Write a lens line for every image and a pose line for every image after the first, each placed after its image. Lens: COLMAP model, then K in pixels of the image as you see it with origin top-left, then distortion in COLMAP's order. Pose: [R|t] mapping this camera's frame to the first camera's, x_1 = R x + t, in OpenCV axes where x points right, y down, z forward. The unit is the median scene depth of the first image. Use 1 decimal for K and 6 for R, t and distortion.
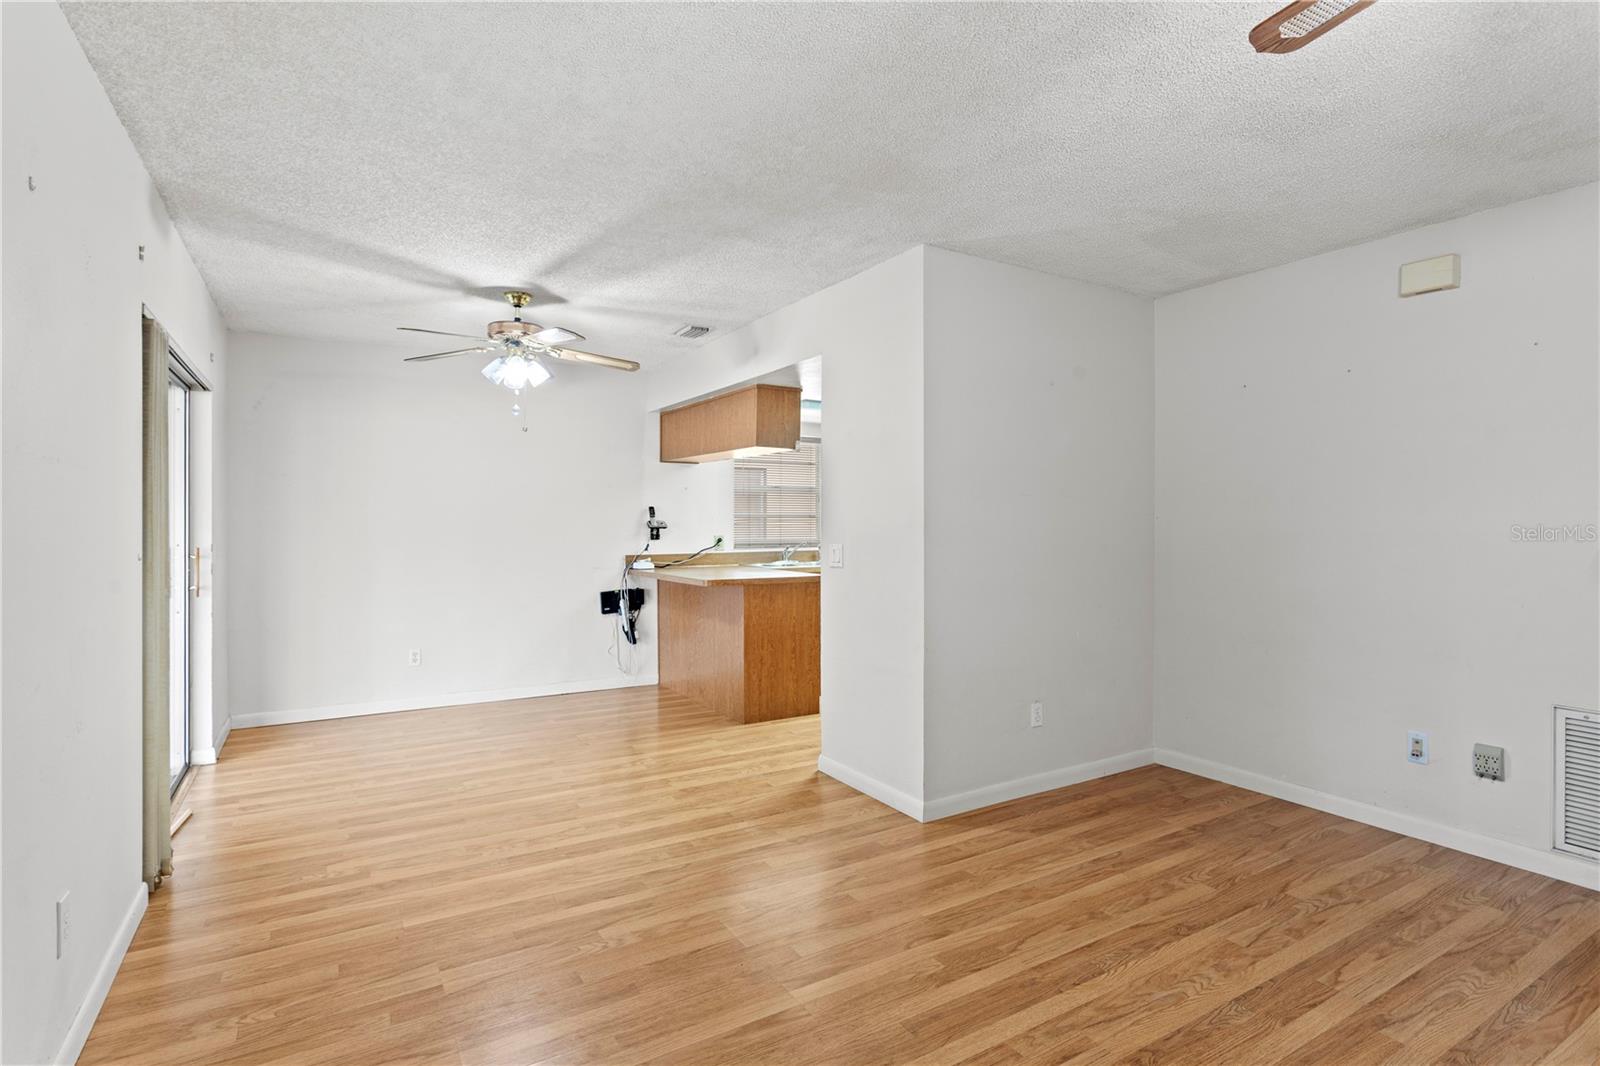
lens RADIAL K [[795.7, 0, 798.9], [0, 795.7, 522.4], [0, 0, 1]] dist [-0.008940, 0.002690]
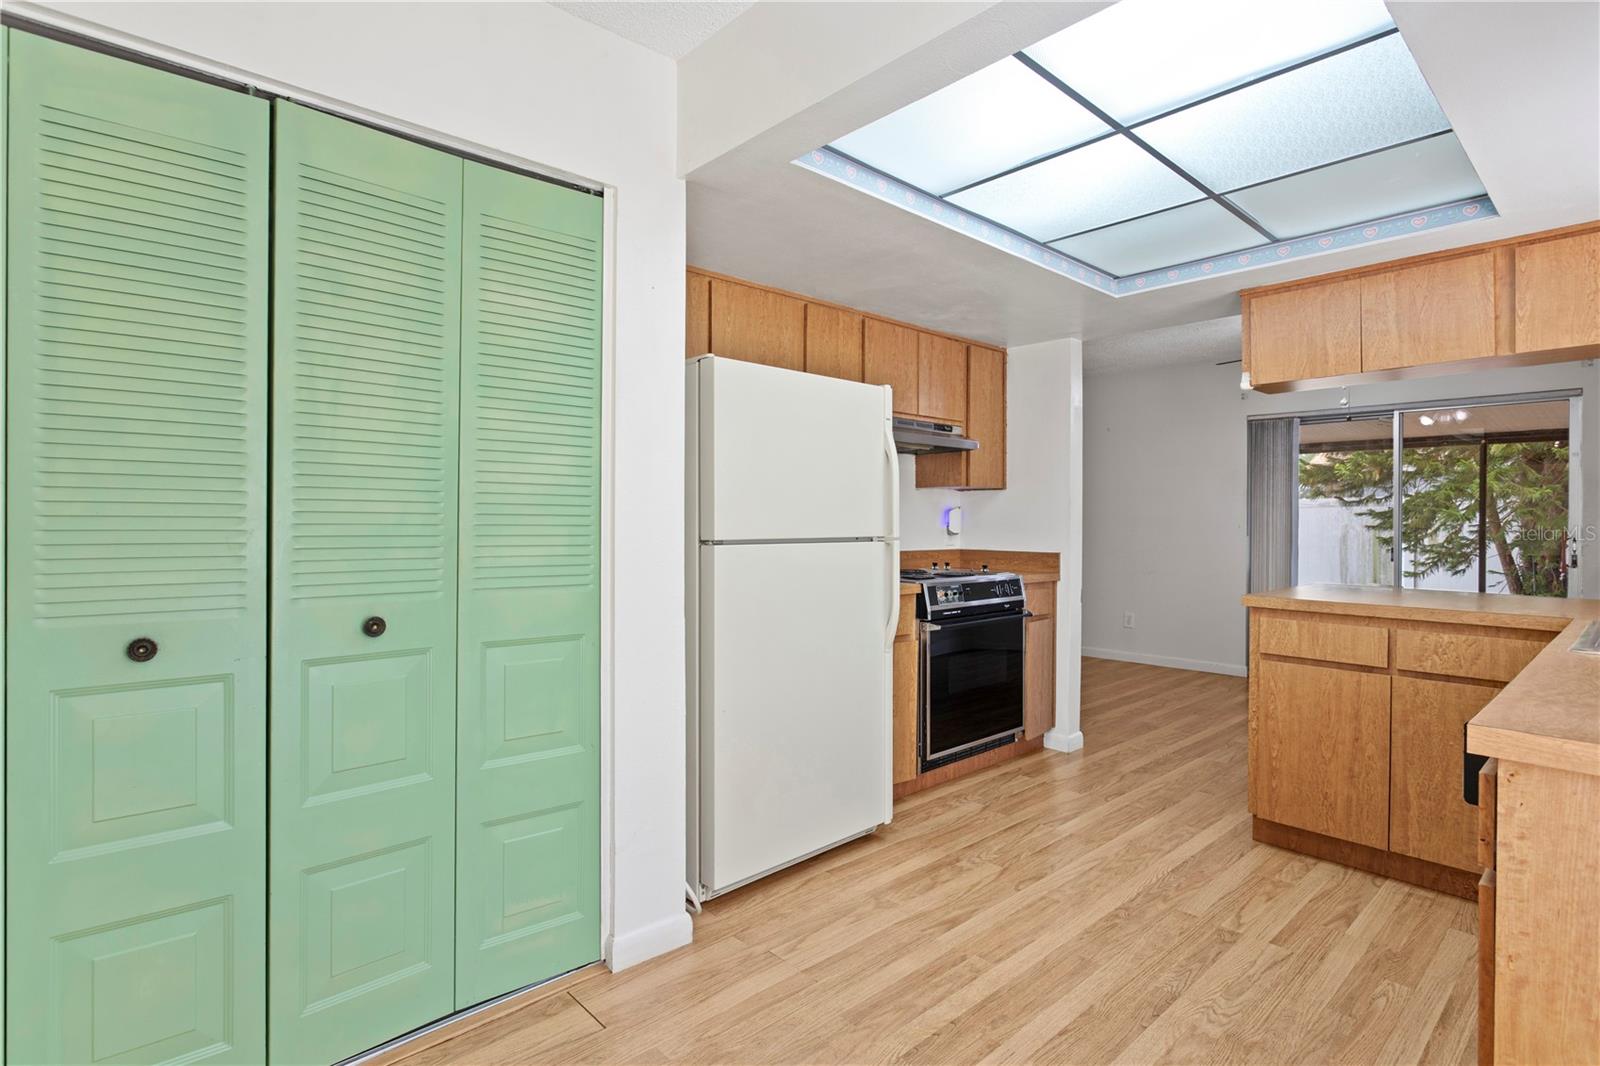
lens RADIAL K [[795.7, 0, 798.9], [0, 795.7, 522.4], [0, 0, 1]] dist [-0.008940, 0.002690]
pose [[-0.979172, -0.004762, -0.202976, 0.605822], [-0.005718, 0.999975, 0.004124, 0.020245], [0.202951, 0.005199, -0.979175, 1.970286]]
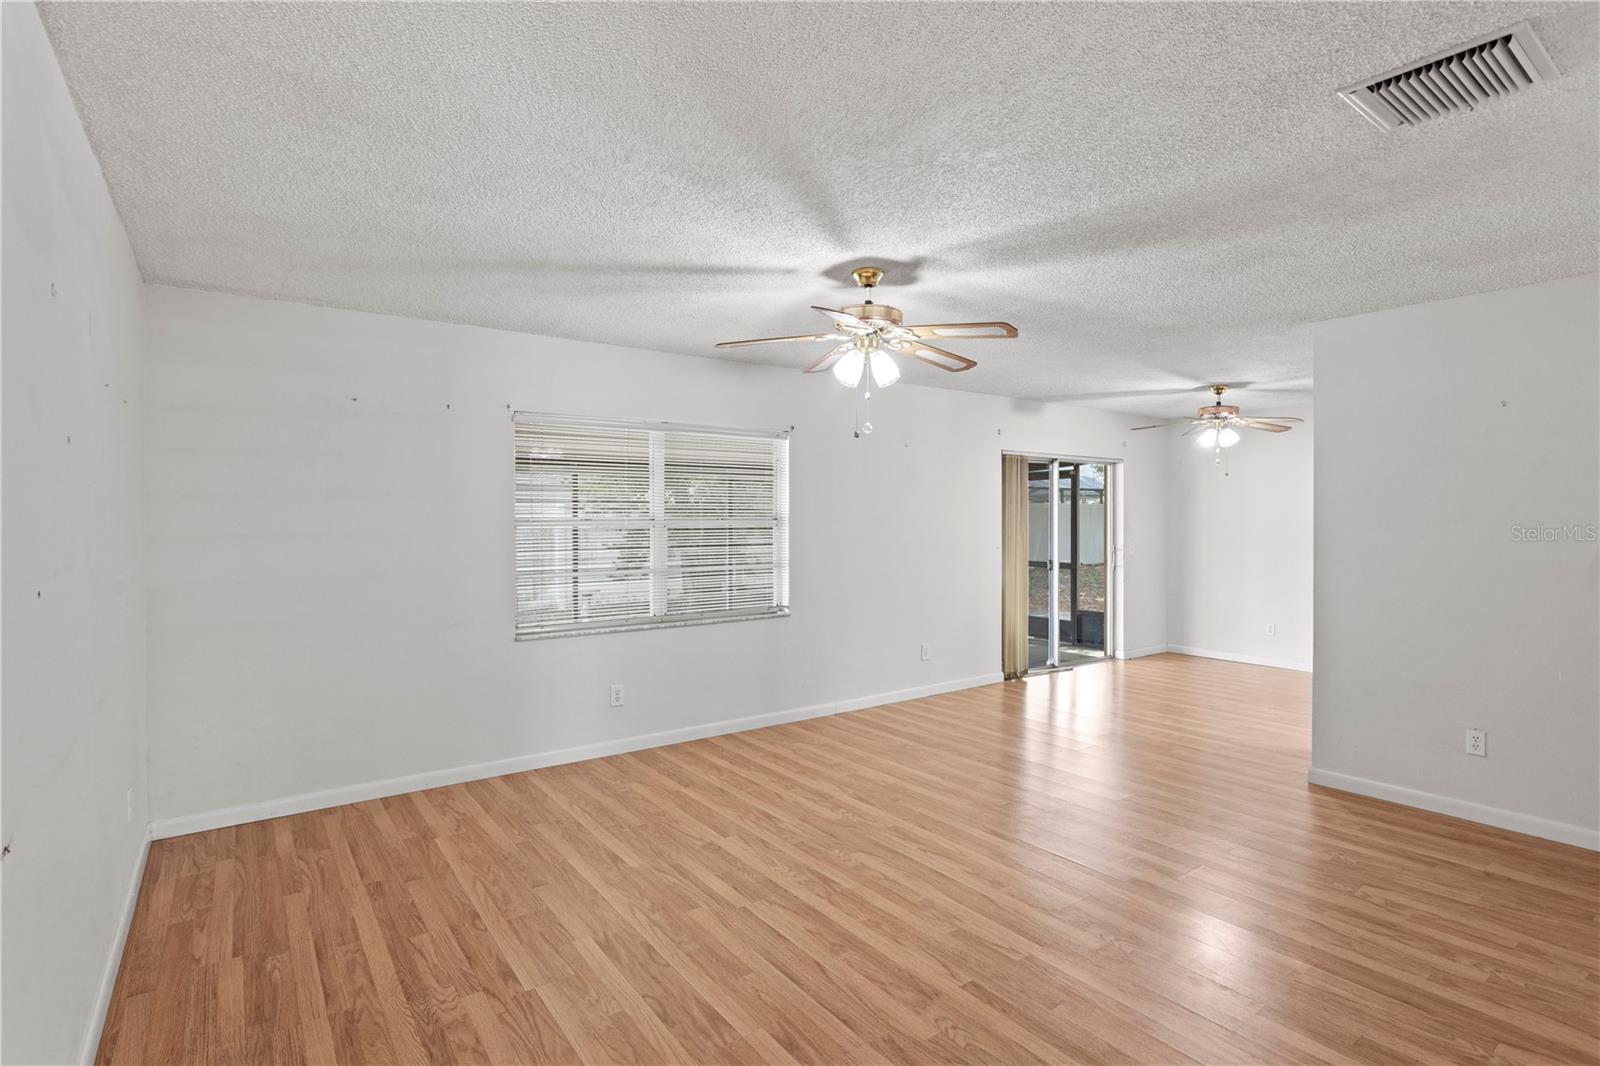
lens RADIAL K [[790.8, 0, 800.0], [0, 790.8, 524.7], [0, 0, 1]] dist [-0.012068, 0.006193]
pose [[0.084619, 0.007324, -0.996386, 1.121478], [0.000116, 0.999973, 0.007360, -0.034116], [0.996413, -0.000739, 0.084616, 0.075667]]
